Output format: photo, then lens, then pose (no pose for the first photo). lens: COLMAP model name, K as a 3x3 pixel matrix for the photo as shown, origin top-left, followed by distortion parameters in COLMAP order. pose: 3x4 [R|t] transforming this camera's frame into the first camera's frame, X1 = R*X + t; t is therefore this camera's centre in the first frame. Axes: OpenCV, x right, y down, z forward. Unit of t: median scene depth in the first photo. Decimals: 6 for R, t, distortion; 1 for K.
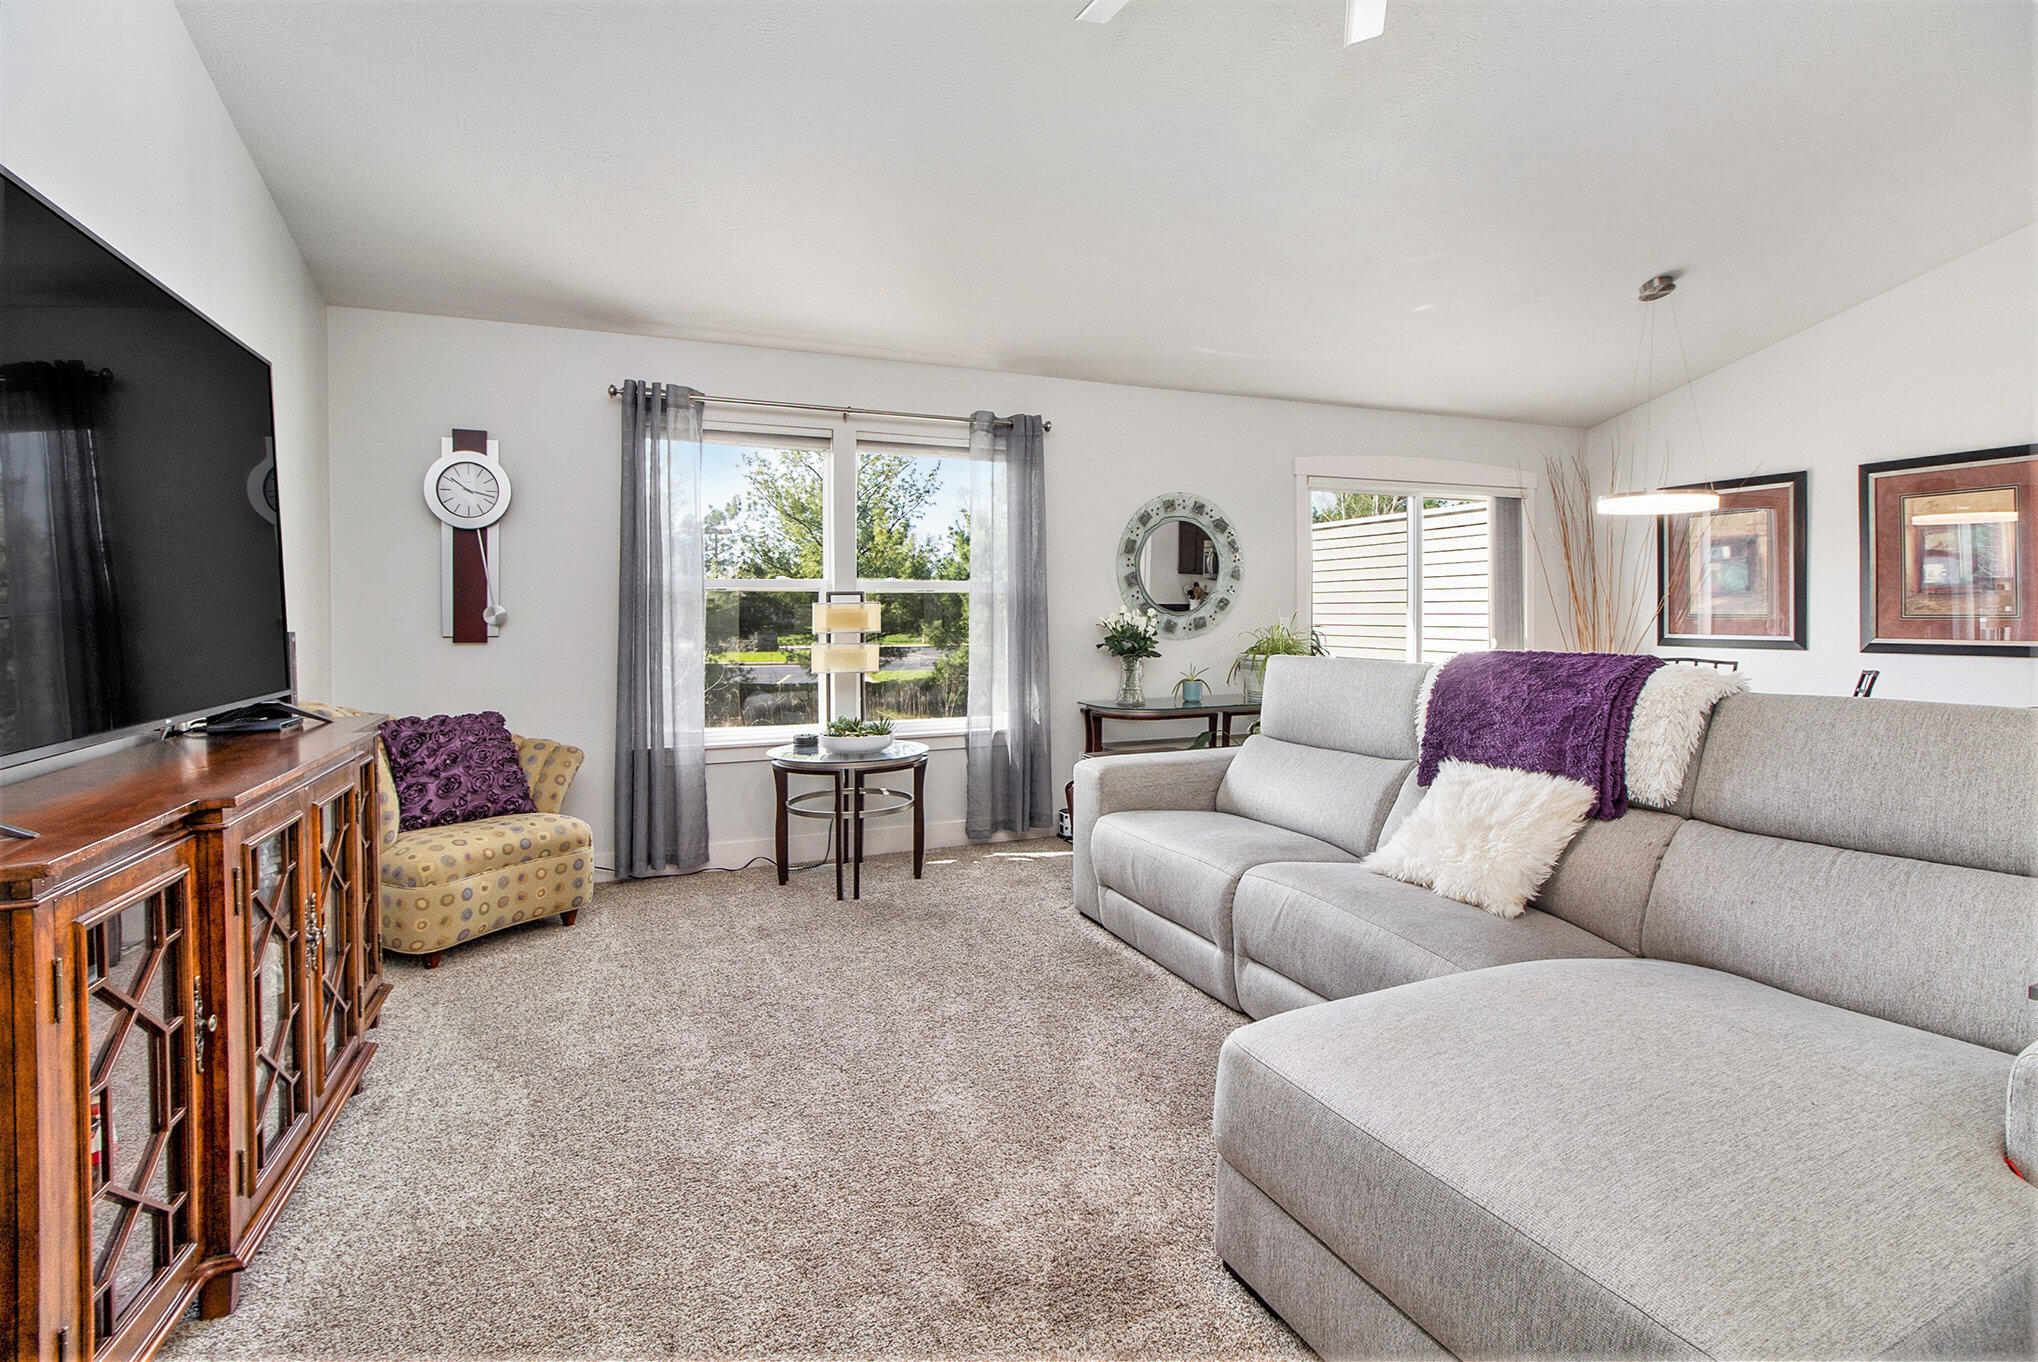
lens RADIAL K [[945.0, 0, 1054.5], [0, 945.0, 613.2], [0, 0, 1]] dist [-0.013584, -0.006347]
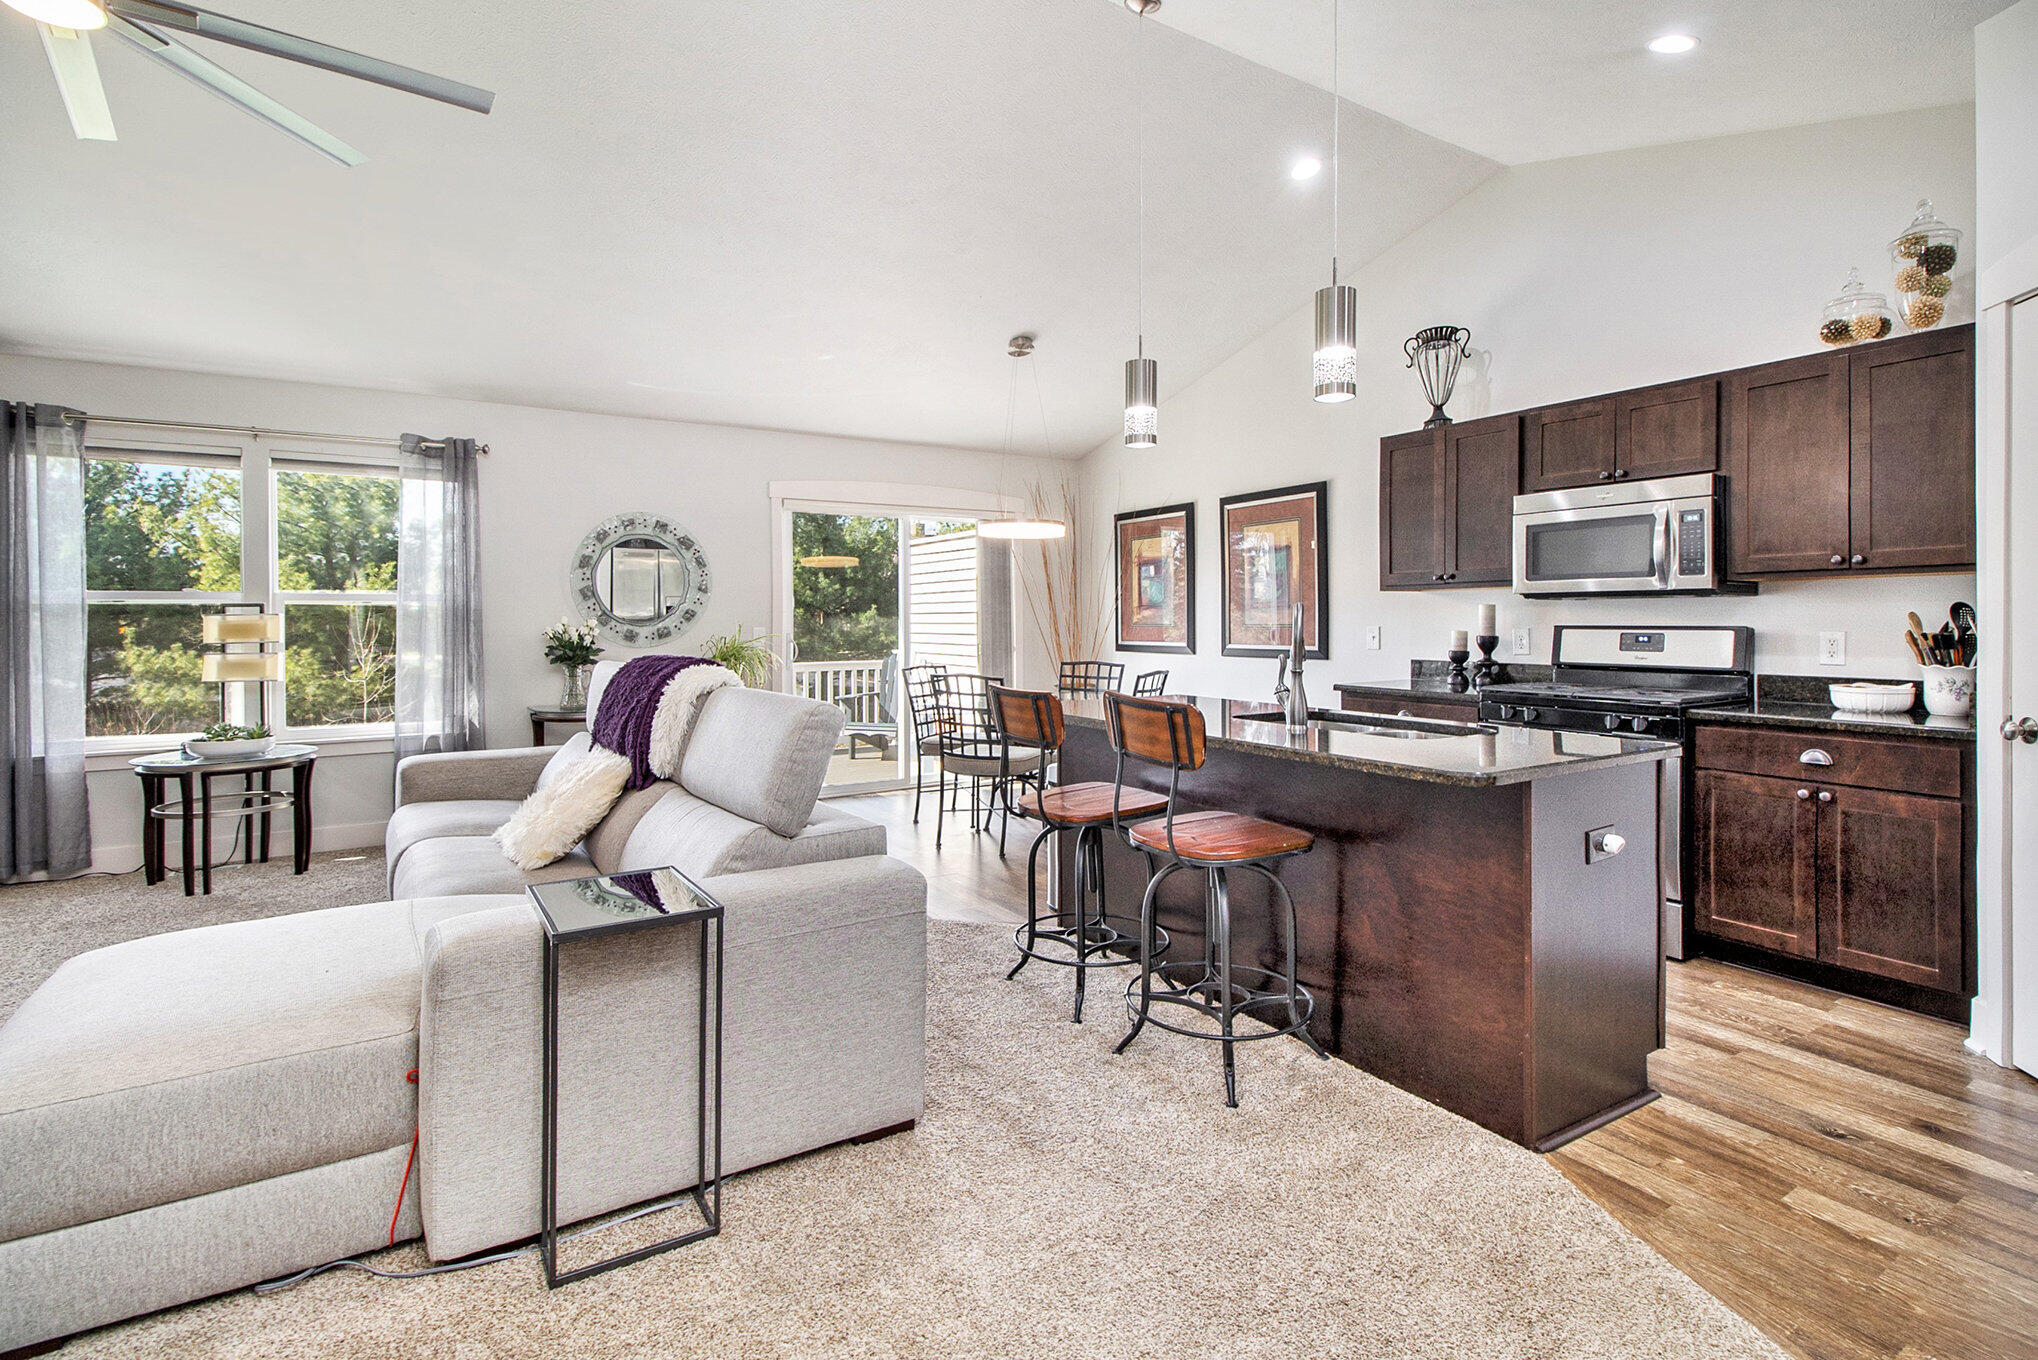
lens RADIAL K [[945.0, 0, 1036.0], [0, 945.0, 619.8], [0, 0, 1]] dist [-0.013584, -0.006347]
pose [[0.984663, -0.001310, 0.174464, 0.442253], [0.001812, 0.999995, -0.002718, -0.000811], [-0.174460, 0.002993, 0.984660, -0.160963]]
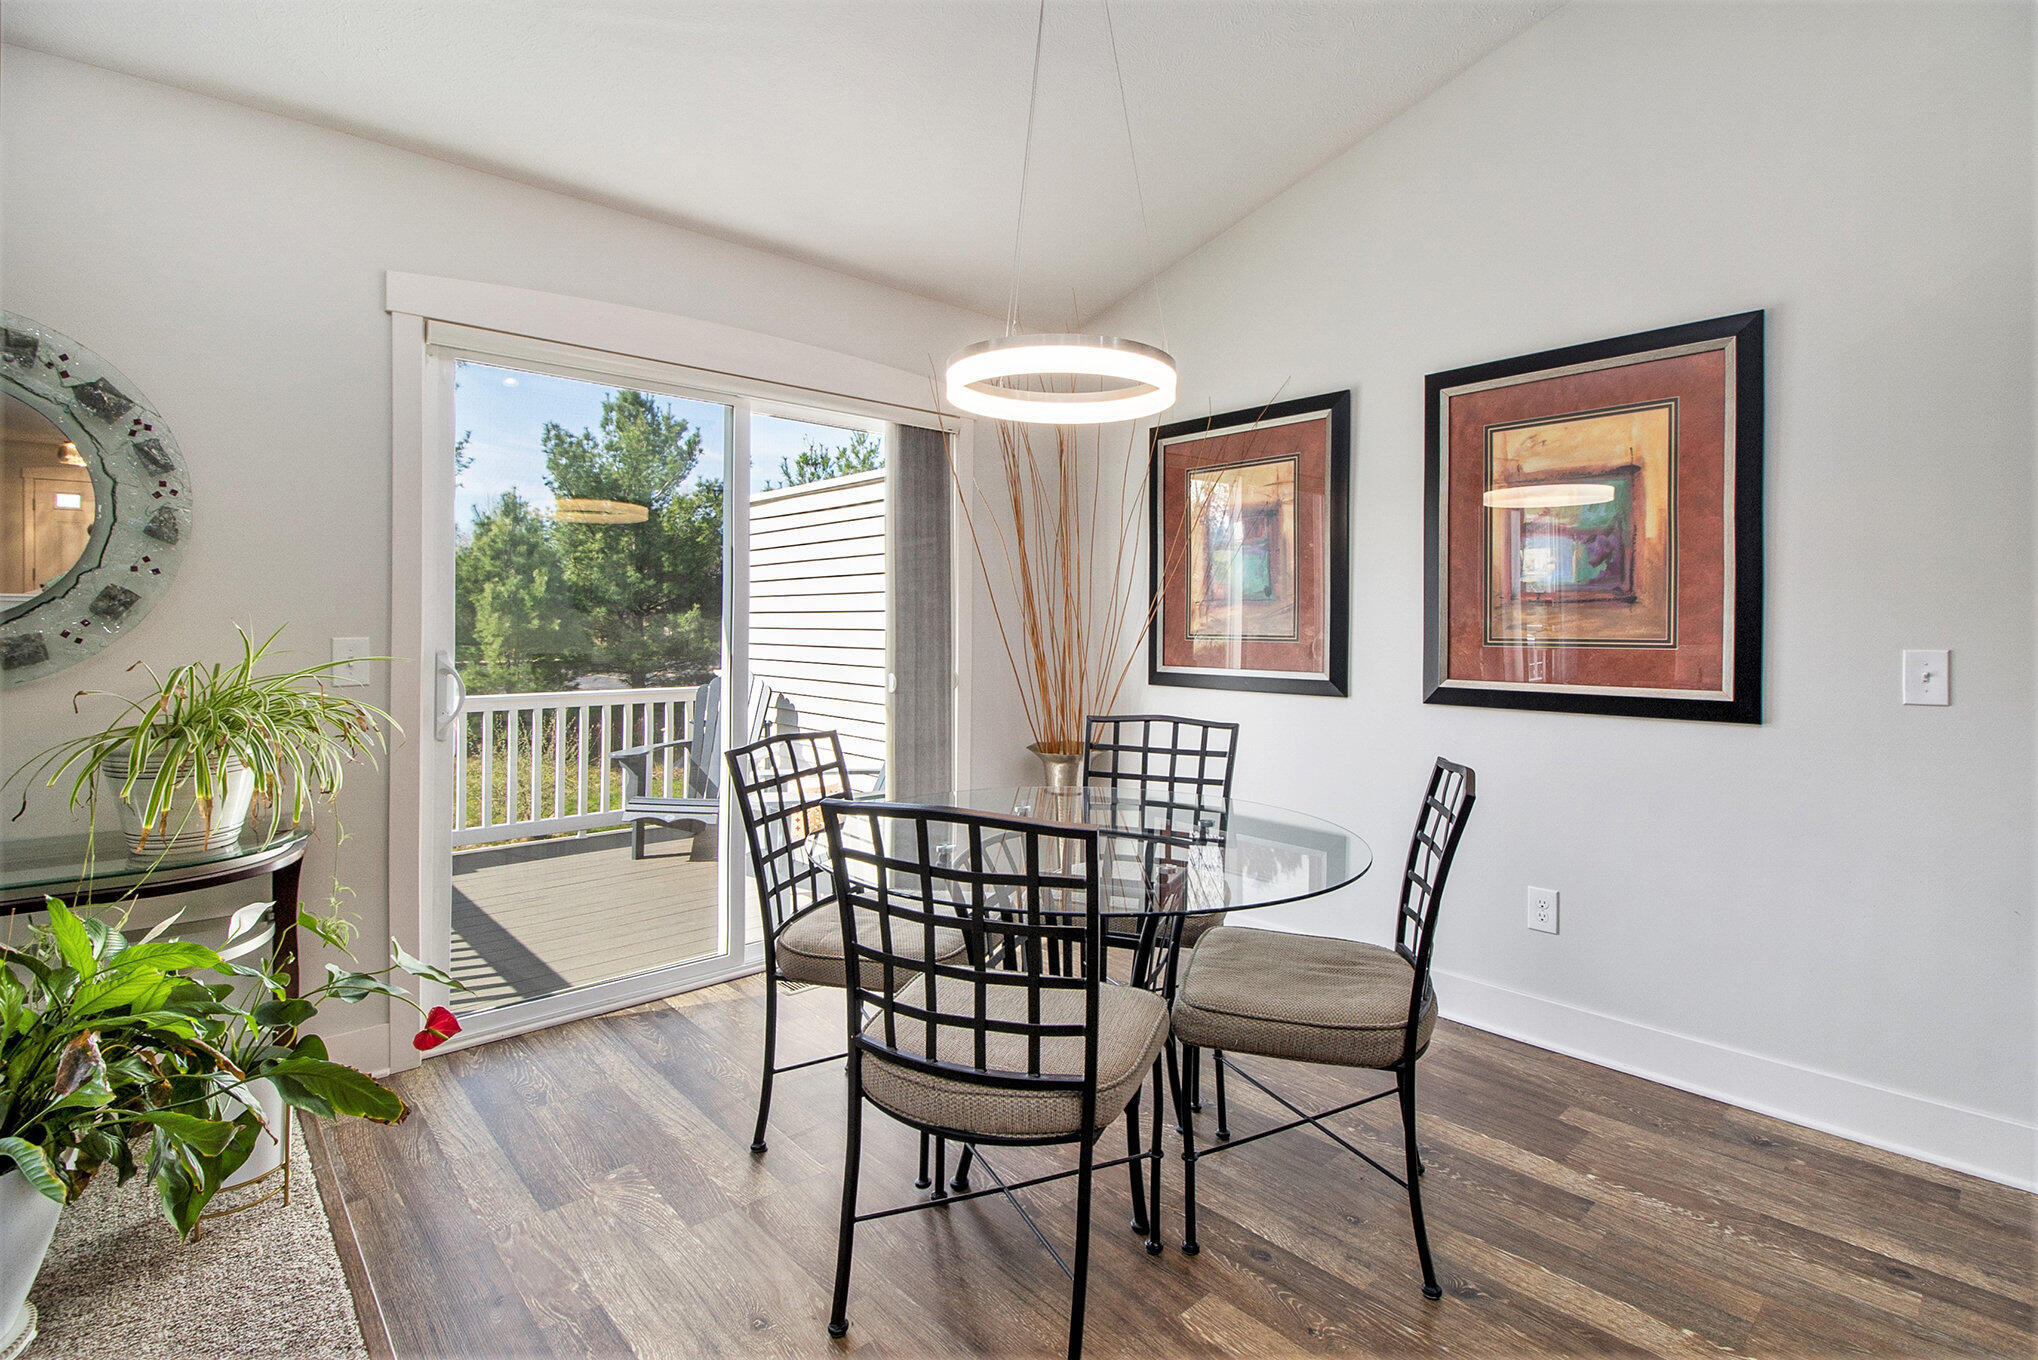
lens RADIAL K [[945.0, 0, 1080.5], [0, 945.0, 630.2], [0, 0, 1]] dist [-0.013584, -0.006347]
pose [[0.925735, 0.007222, 0.378105, 0.469699], [-0.008460, 0.999963, 0.001613, -0.002172], [-0.378079, -0.004692, 0.925761, 0.567408]]
